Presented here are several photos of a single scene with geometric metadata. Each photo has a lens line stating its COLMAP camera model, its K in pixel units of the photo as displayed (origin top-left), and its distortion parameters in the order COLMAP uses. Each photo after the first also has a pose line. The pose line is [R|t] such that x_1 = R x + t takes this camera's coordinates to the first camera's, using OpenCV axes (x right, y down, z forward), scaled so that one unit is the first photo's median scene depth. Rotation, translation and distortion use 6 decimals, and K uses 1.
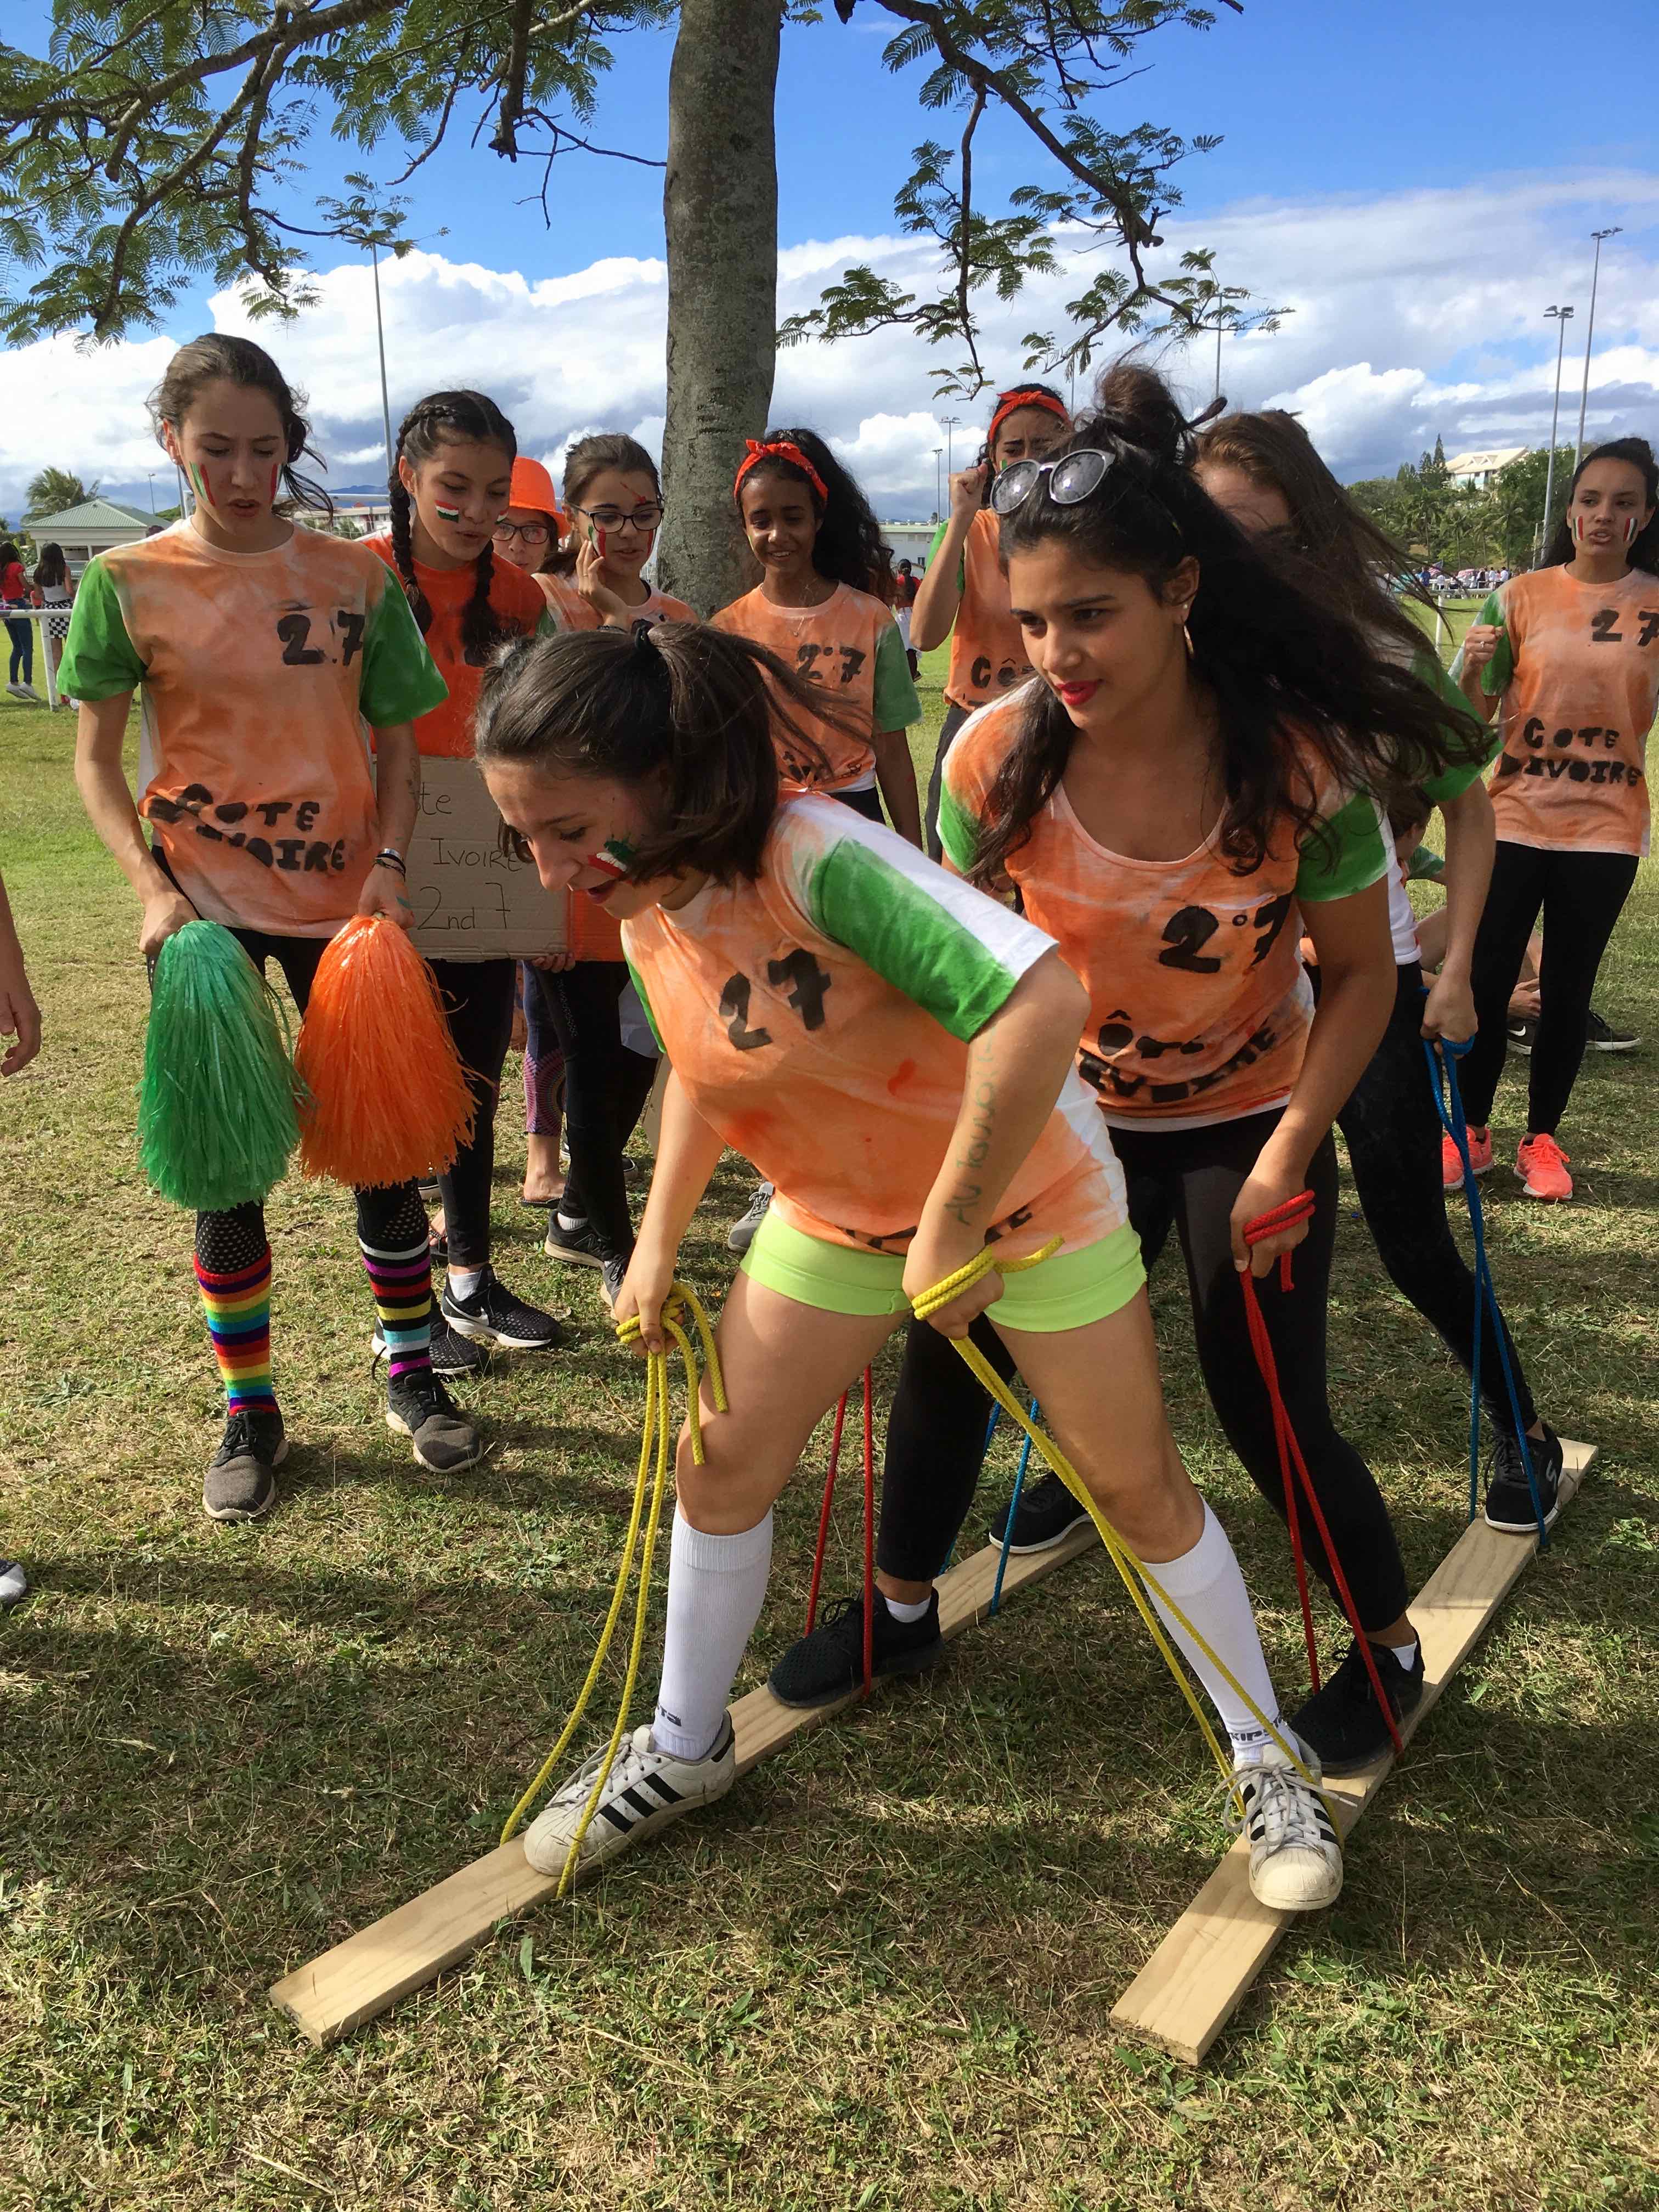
lens RADIAL K [[1633.1, 0, 829.7], [0, 1633.1, 1124.1], [0, 0, 1]] dist [-0.005223, -0.030114]
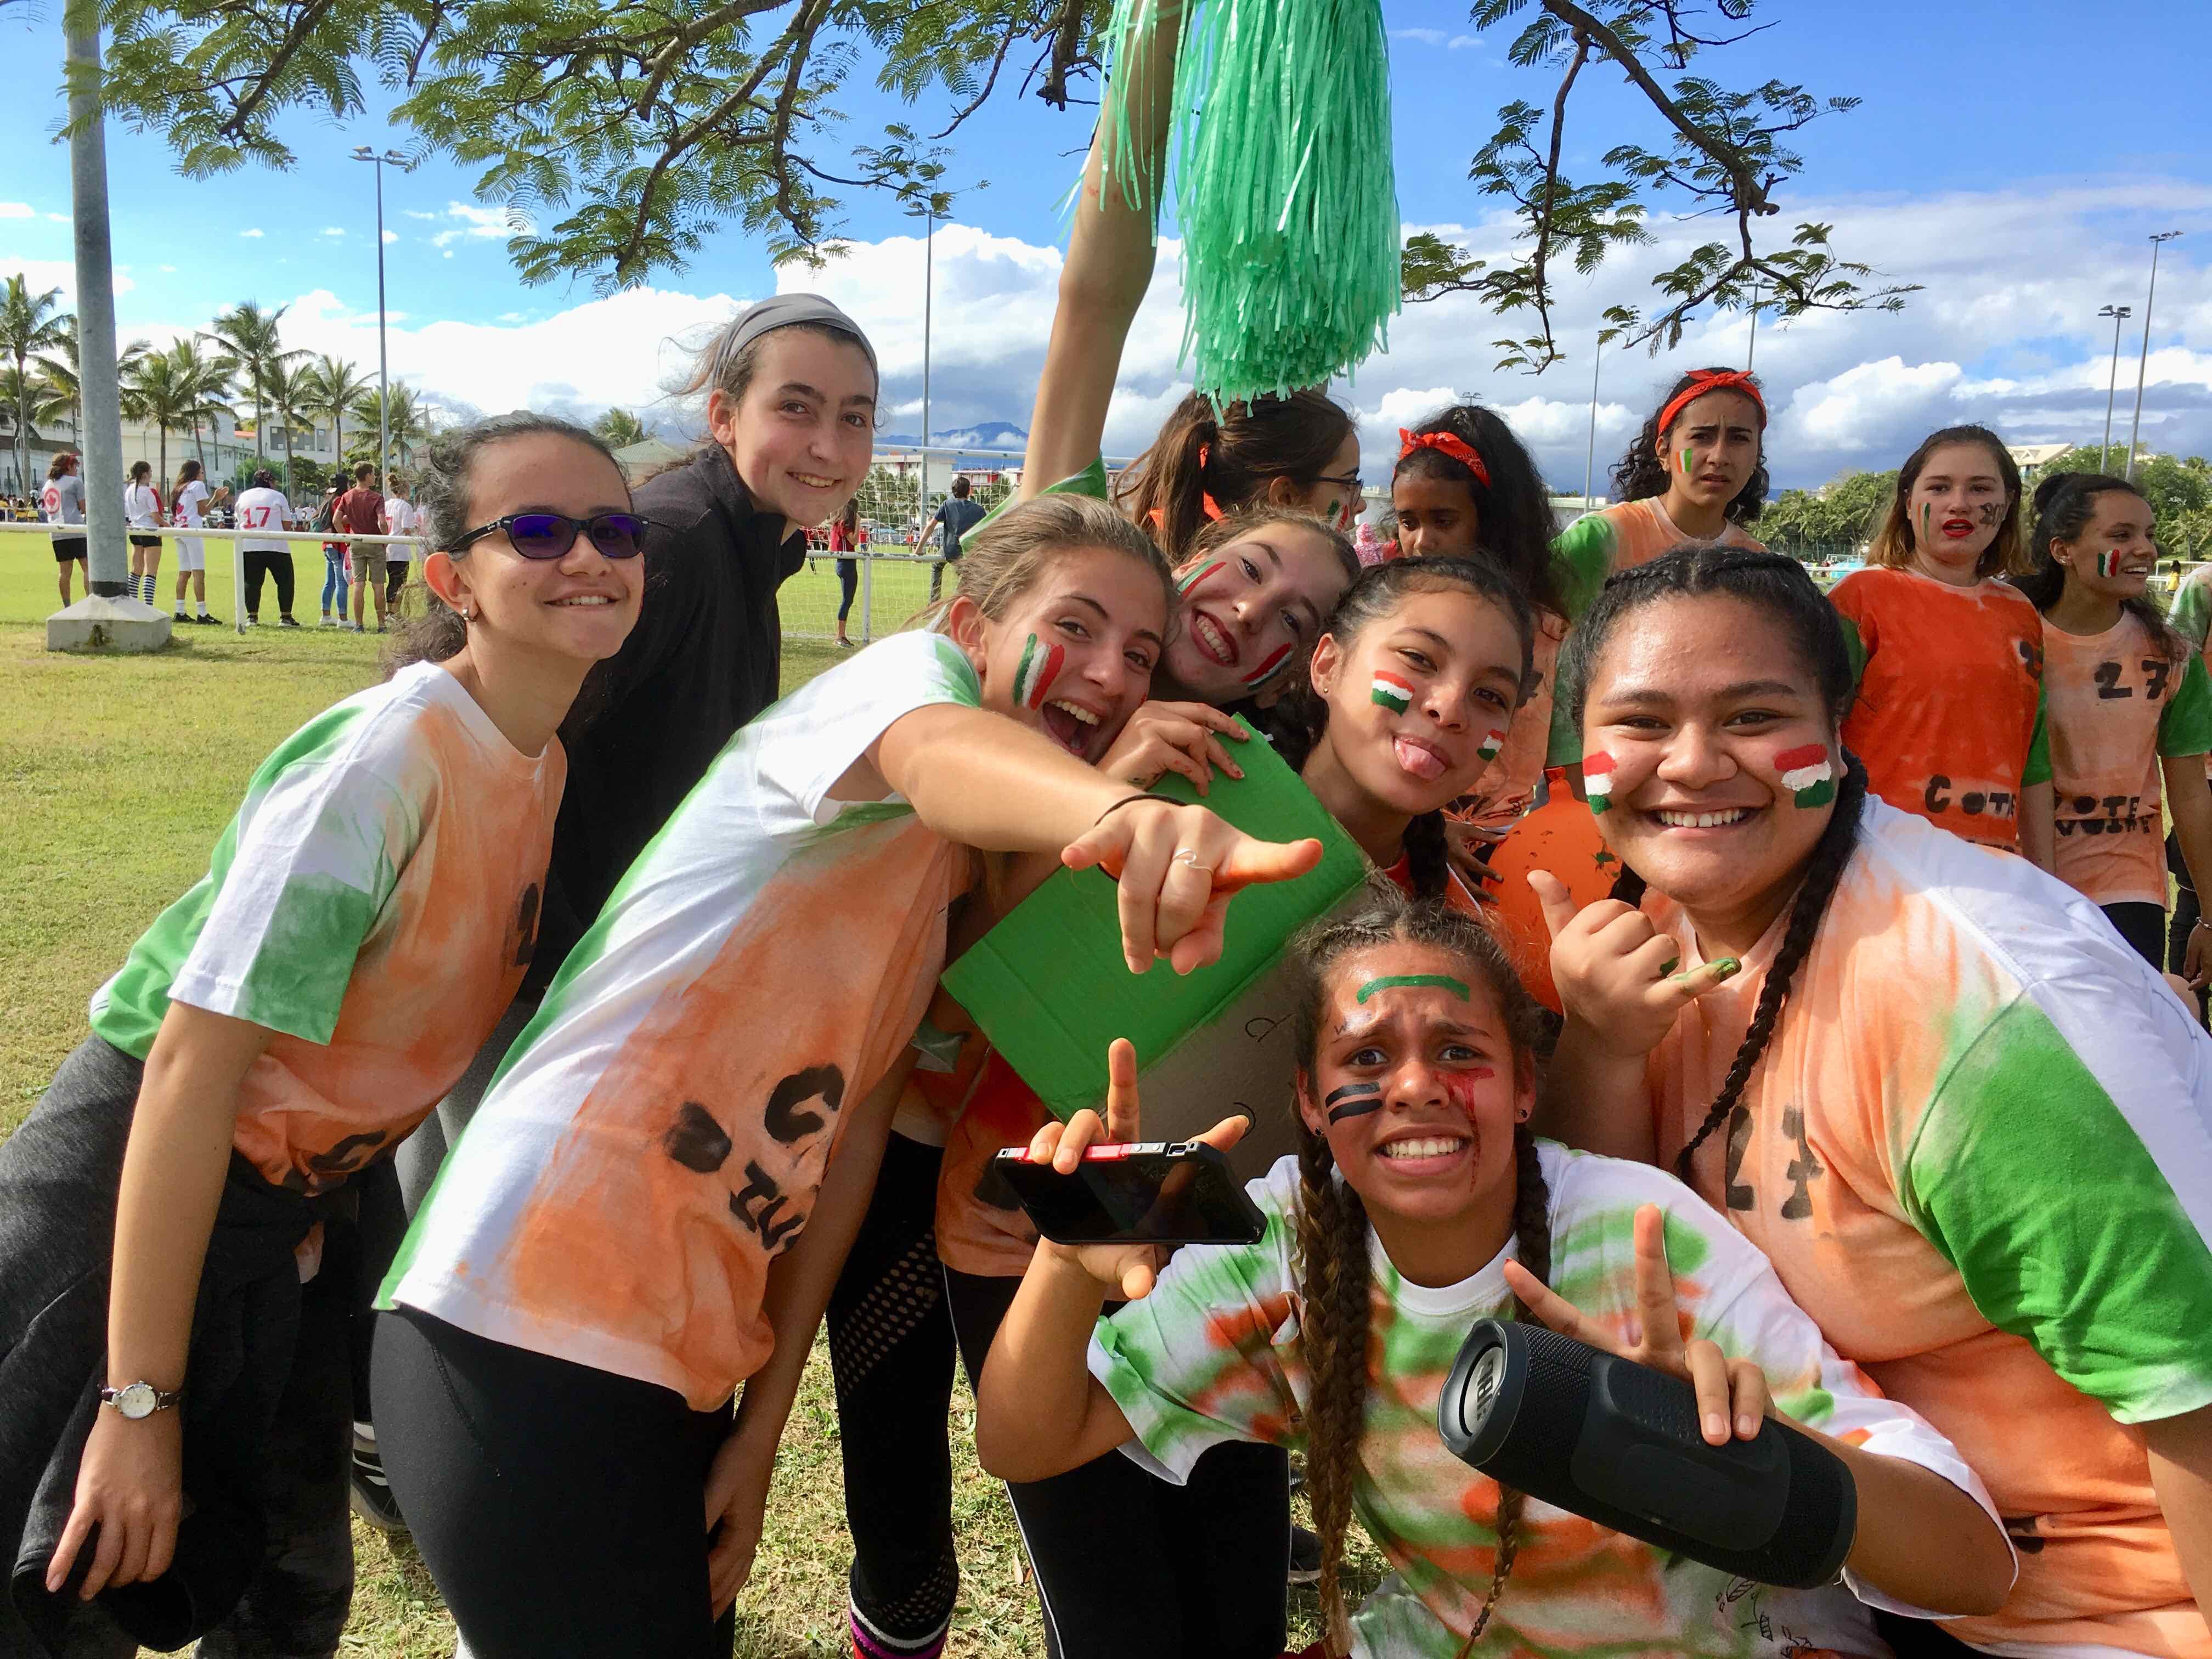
lens RADIAL K [[1633.1, 0, 1107.0], [0, 1633.1, 820.3], [0, 0, 1]] dist [-0.005223, -0.030114]
pose [[0.989784, 0.066578, -0.126079, -0.022501], [-0.084596, 0.986039, -0.143427, -0.056343], [0.114769, 0.152627, 0.981597, 0.136769]]
